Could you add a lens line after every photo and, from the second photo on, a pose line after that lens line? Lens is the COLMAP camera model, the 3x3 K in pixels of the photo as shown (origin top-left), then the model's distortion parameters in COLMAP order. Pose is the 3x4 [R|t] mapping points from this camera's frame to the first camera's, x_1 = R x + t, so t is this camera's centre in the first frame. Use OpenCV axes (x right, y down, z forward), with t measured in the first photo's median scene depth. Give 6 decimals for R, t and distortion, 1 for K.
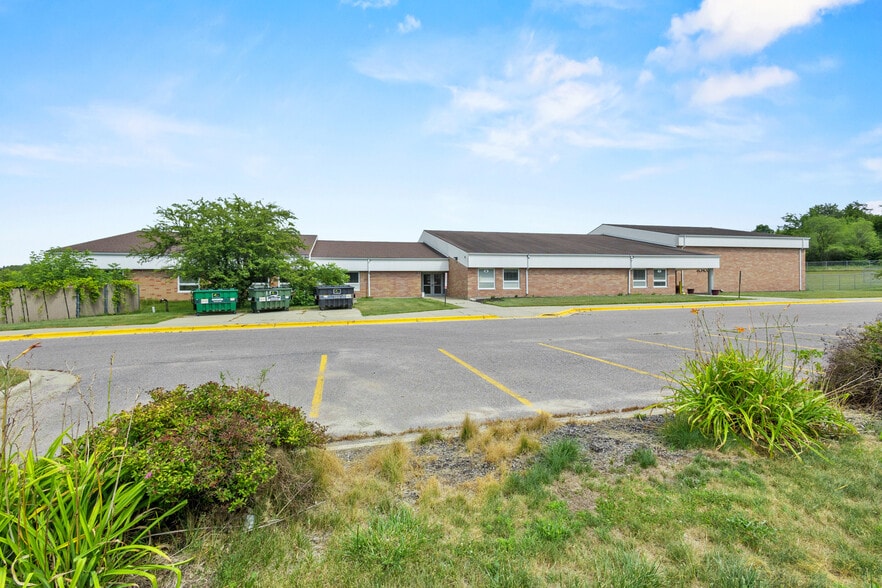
lens RADIAL K [[402.0, 0, 441.0], [0, 402.0, 294.0], [0, 0, 1]] dist [0.002911, 0.000047]
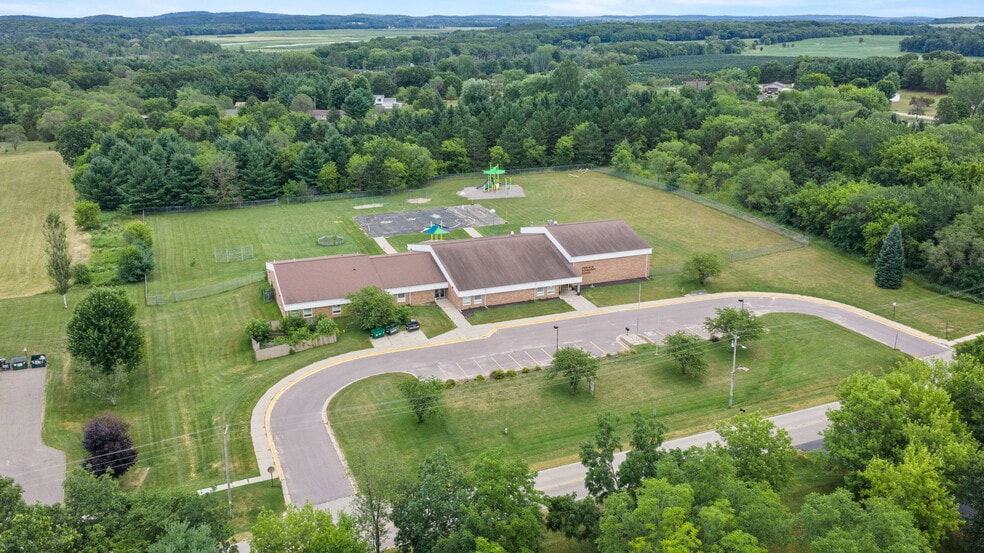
lens RADIAL K [[812.0, 0, 492.0], [0, 812.0, 276.5], [0, 0, 1]] dist [0.028052, -0.066448]
pose [[0.991717, -0.025839, 0.125815, -0.290380], [-0.012077, 0.956456, 0.291627, -1.373840], [-0.127872, -0.290731, 0.948222, -3.018621]]
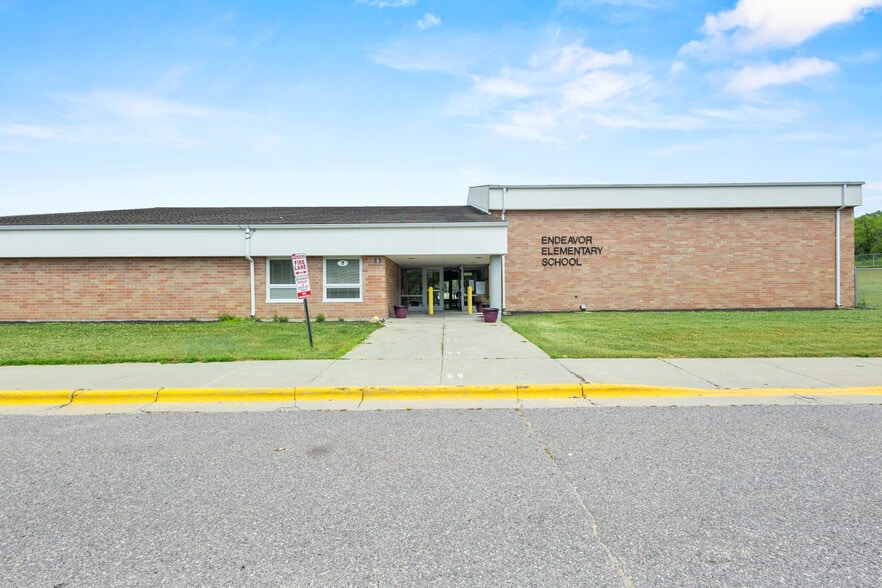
lens RADIAL K [[402.0, 0, 441.0], [0, 402.0, 294.0], [0, 0, 1]] dist [0.002911, 0.000047]
pose [[0.970519, 0.003092, -0.241007, 0.779253], [-0.005014, 0.999960, -0.007361, -0.022510], [0.240974, 0.008353, 0.970496, 0.645617]]
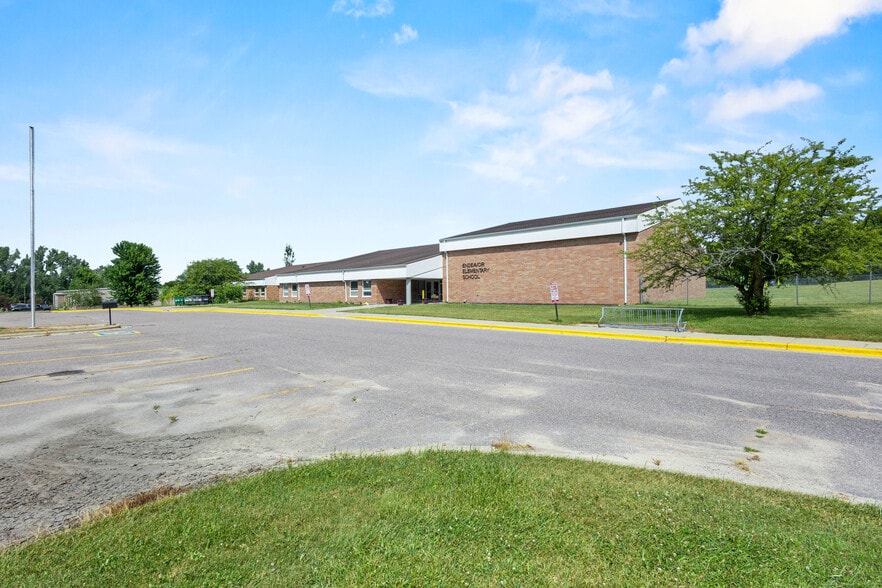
lens RADIAL K [[402.0, 0, 441.0], [0, 402.0, 294.0], [0, 0, 1]] dist [0.002911, 0.000047]
pose [[0.557611, 0.008138, -0.830062, 1.638945], [-0.006502, 0.999964, 0.005435, -0.033211], [0.830077, 0.002366, 0.557644, 0.581661]]
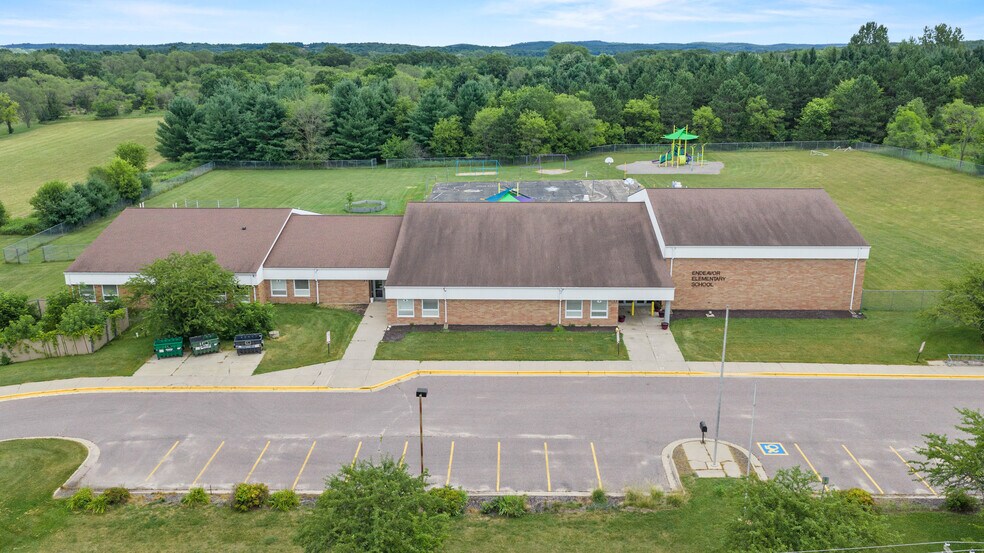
lens RADIAL K [[812.0, 0, 492.0], [0, 812.0, 276.5], [0, 0, 1]] dist [0.028052, -0.066448]
pose [[0.963644, 0.081196, -0.254553, 0.816926], [-0.011935, 0.964838, 0.262575, -0.639234], [0.266923, -0.249991, 0.930729, -0.866194]]
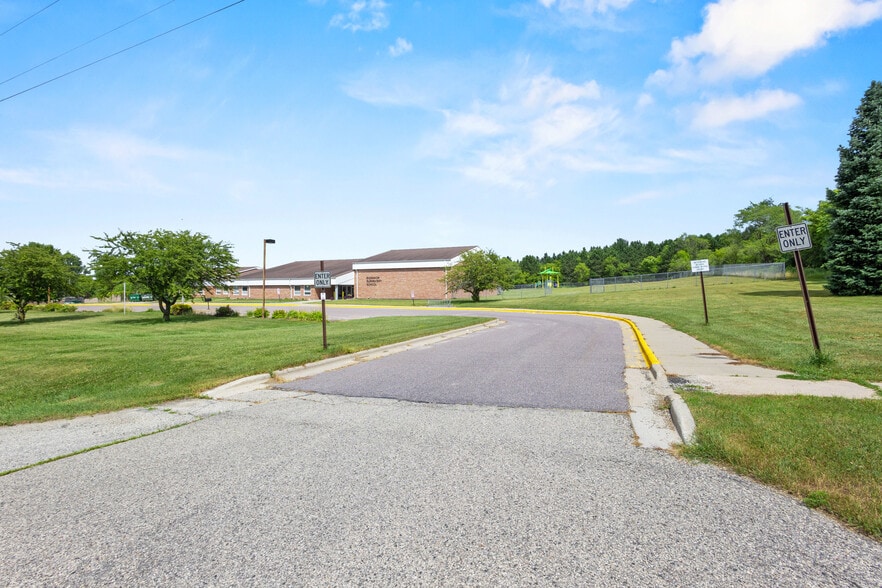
lens RADIAL K [[402.0, 0, 441.0], [0, 402.0, 294.0], [0, 0, 1]] dist [0.002911, 0.000047]
pose [[0.786290, 0.016761, -0.617630, 2.245384], [-0.011590, 0.999856, 0.012378, -0.054631], [0.617749, -0.002575, 0.786371, -0.061889]]
